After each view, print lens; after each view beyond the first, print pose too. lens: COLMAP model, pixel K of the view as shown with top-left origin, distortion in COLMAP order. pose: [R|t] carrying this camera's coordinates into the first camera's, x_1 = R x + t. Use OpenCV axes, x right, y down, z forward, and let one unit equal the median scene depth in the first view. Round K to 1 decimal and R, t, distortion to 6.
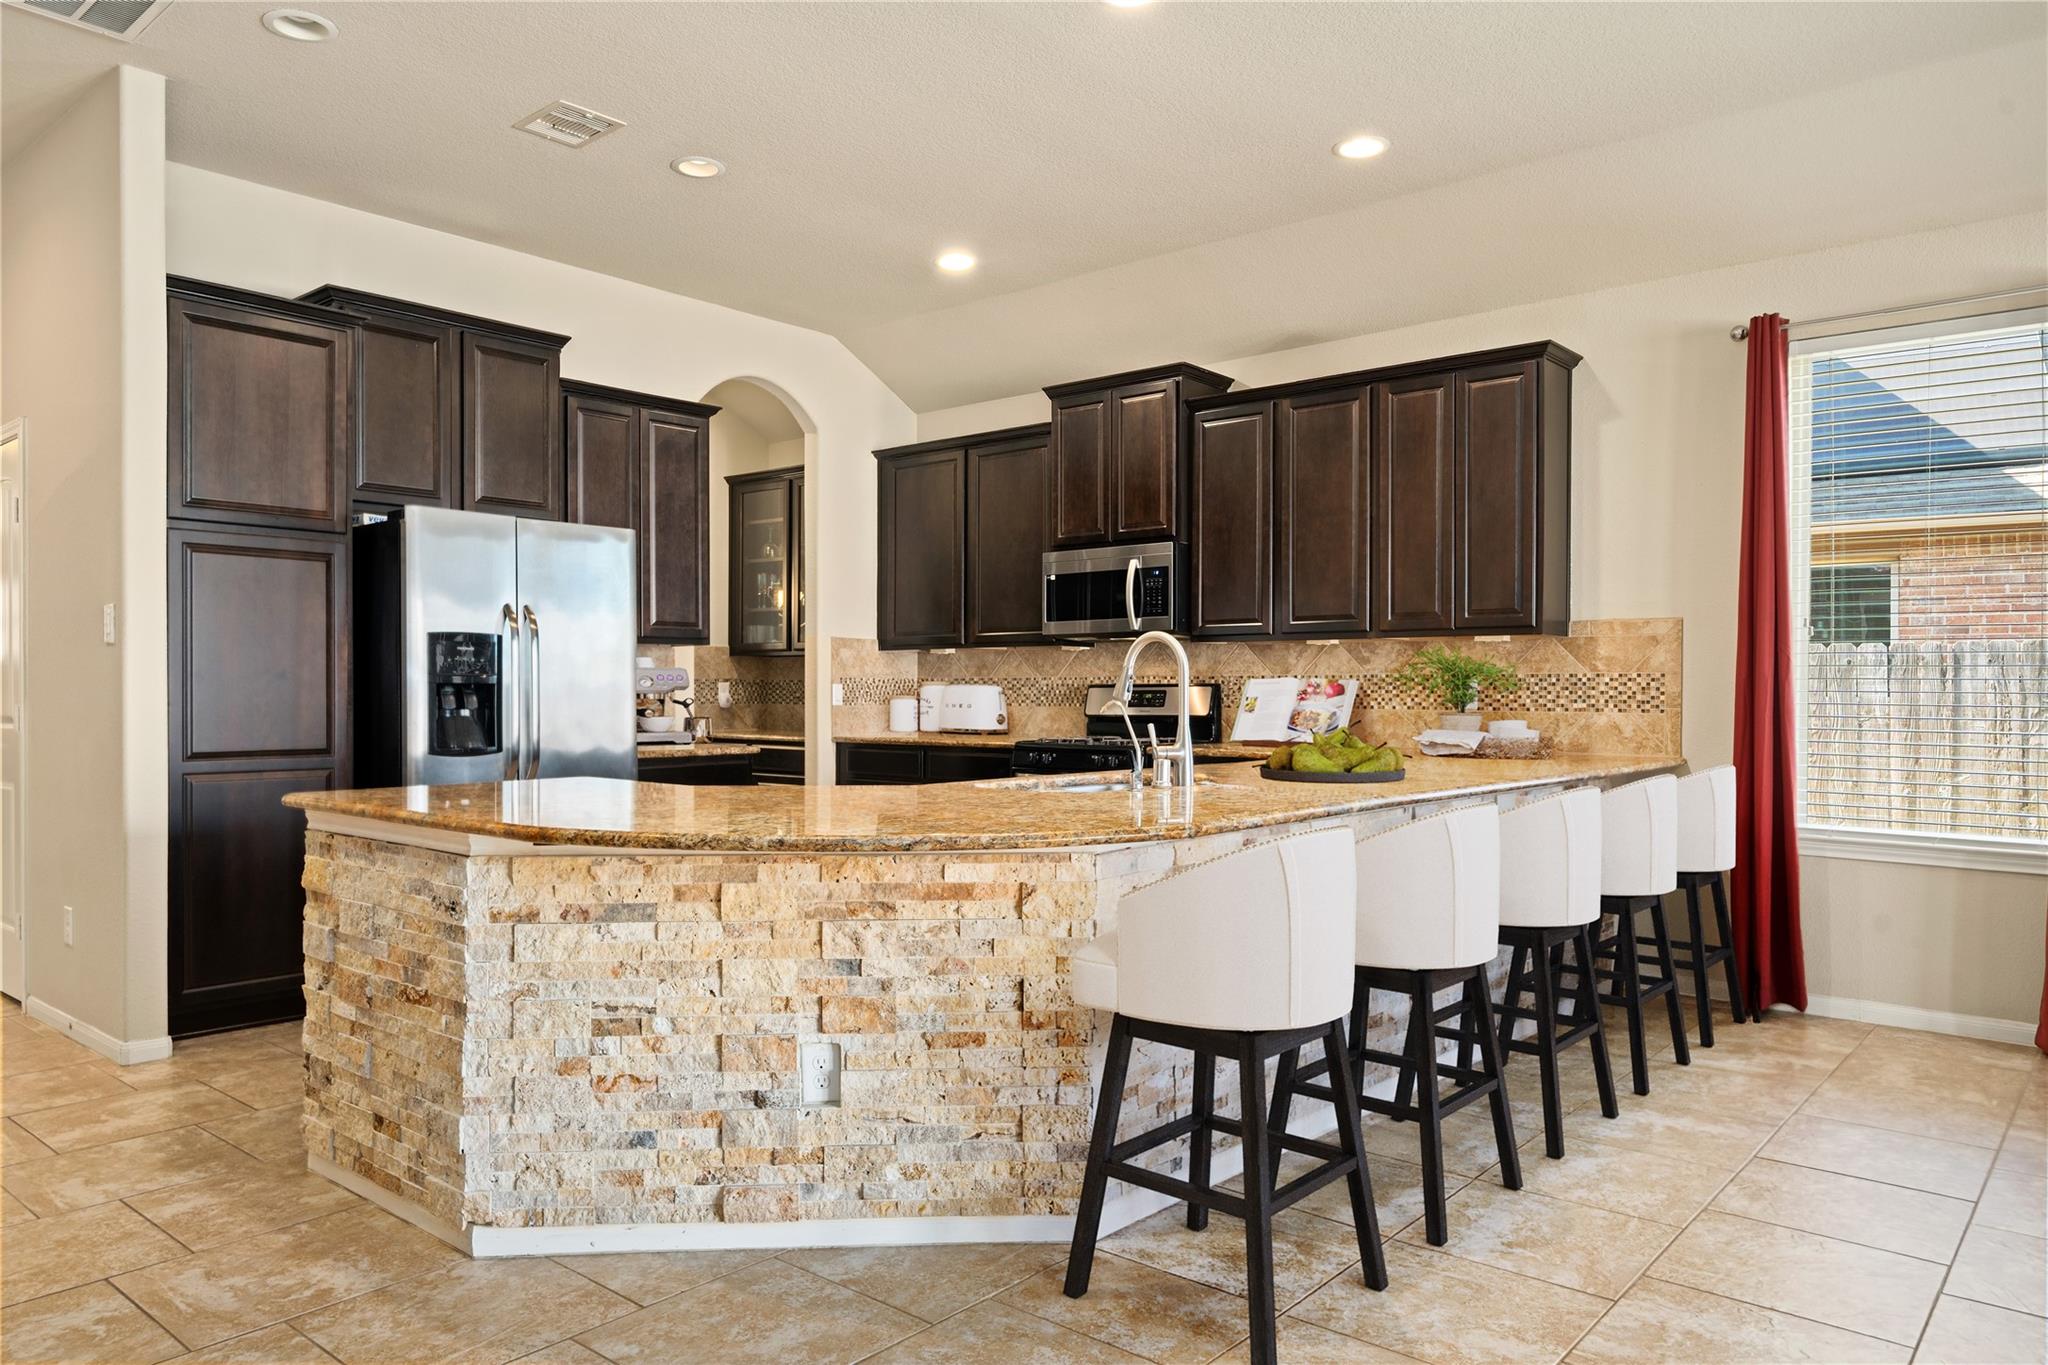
lens RADIAL K [[1386.5, 0, 1025.9], [0, 1386.5, 681.8], [0, 0, 1]] dist [-0.002735, -0.003207]
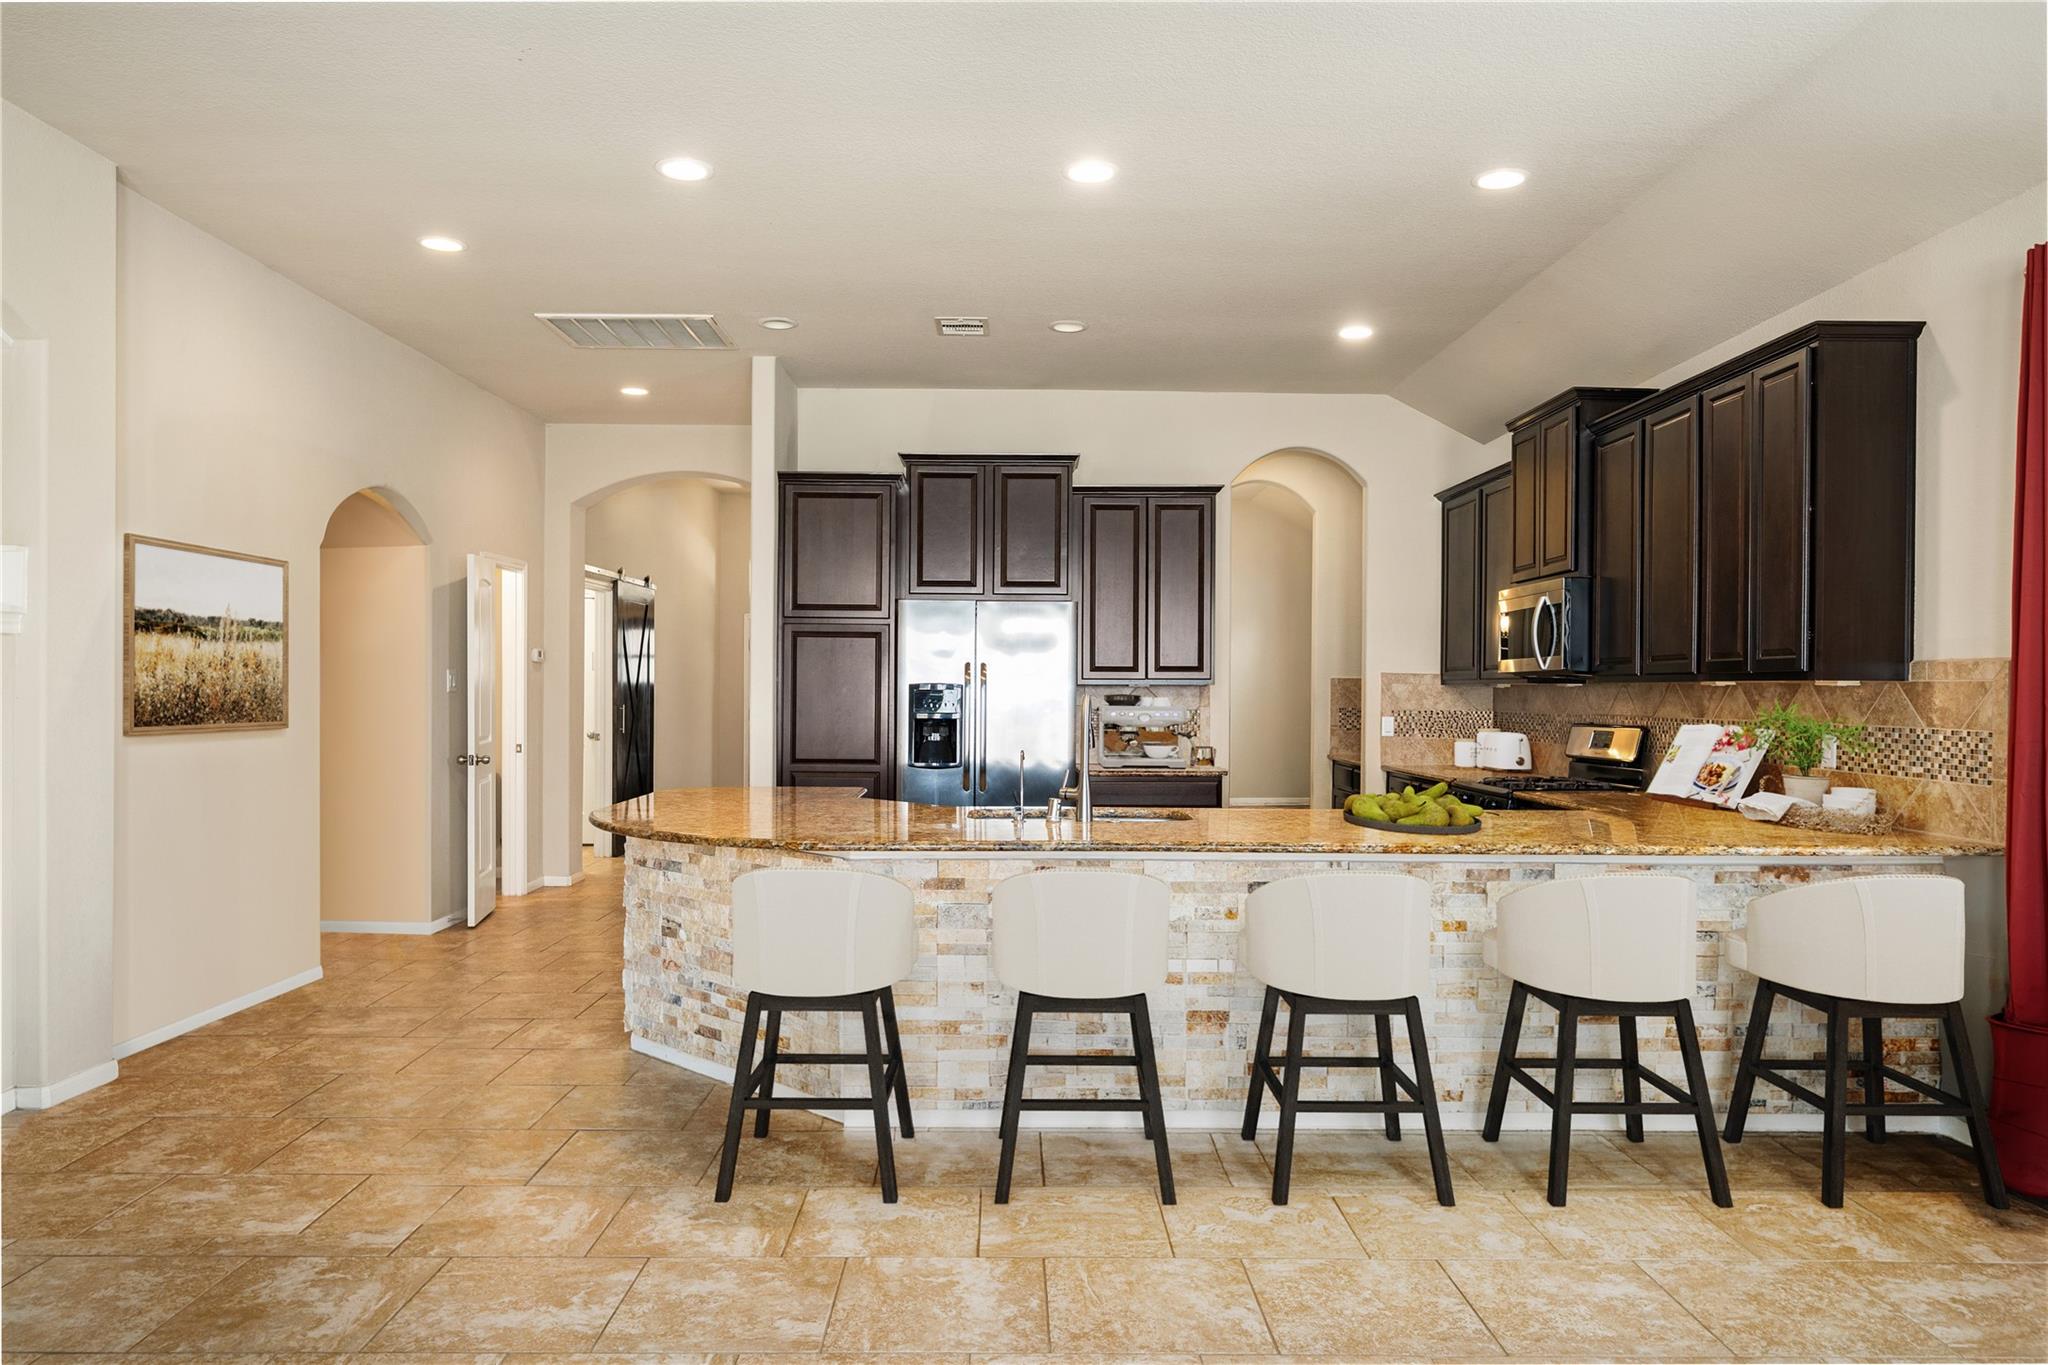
lens RADIAL K [[1386.5, 0, 1026.0], [0, 1386.5, 689.0], [0, 0, 1]] dist [-0.002735, -0.003207]
pose [[0.648730, 0.002954, -0.761013, 0.674407], [-0.000860, 0.999995, 0.003148, -0.030739], [0.761018, -0.001388, 0.648729, 0.112841]]
